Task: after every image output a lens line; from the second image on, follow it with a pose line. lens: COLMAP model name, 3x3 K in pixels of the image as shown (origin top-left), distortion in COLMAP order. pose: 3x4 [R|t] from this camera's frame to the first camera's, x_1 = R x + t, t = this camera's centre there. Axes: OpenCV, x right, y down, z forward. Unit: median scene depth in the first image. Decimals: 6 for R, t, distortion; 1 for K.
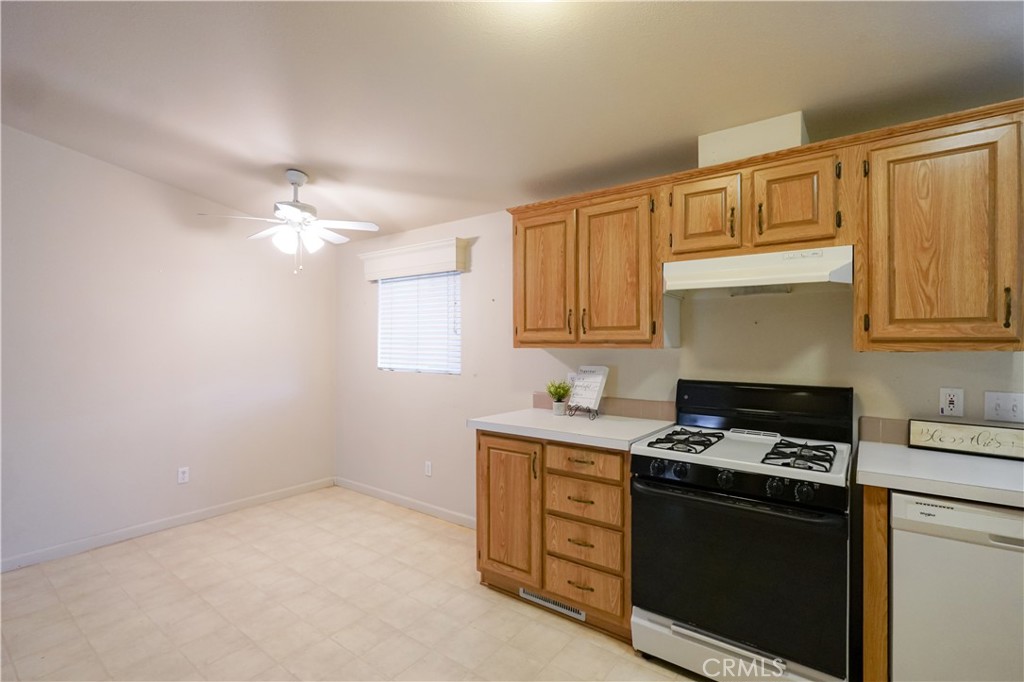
lens RADIAL K [[471.5, 0, 512.0], [0, 471.5, 341.0], [0, 0, 1]] dist [-0.021109, -0.000033]
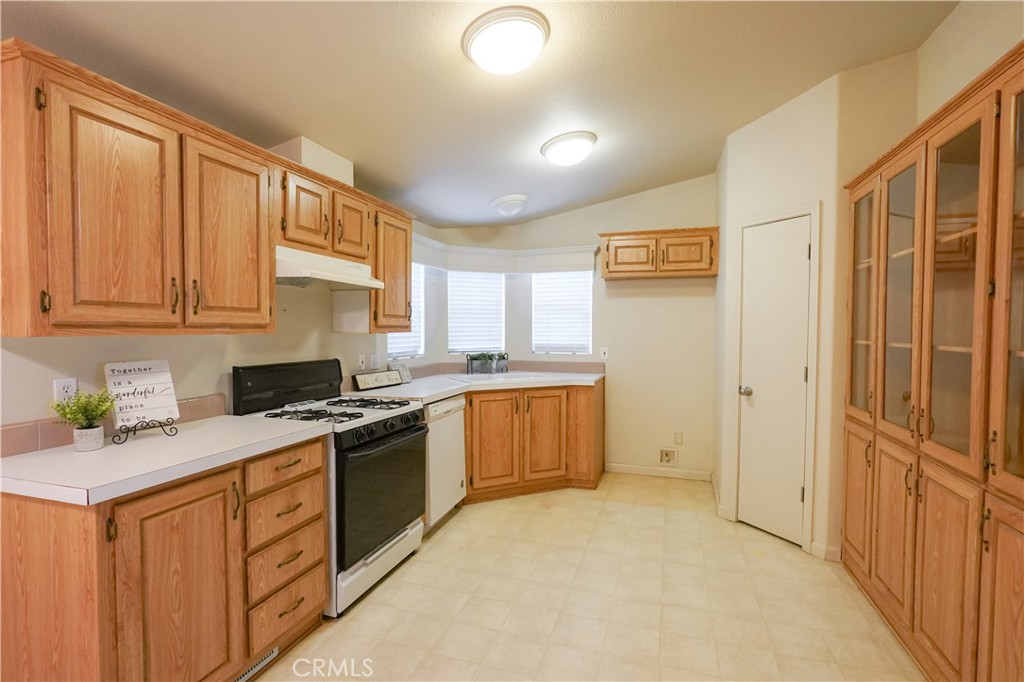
lens RADIAL K [[496.9, 0, 512.0], [0, 496.9, 341.0], [0, 0, 1]] dist [-0.000671, -0.000181]
pose [[-0.331547, -0.024936, 0.943109, -0.786976], [-0.008865, 0.999689, 0.023316, 0.003536], [-0.943397, -0.000630, -0.331664, 0.856566]]
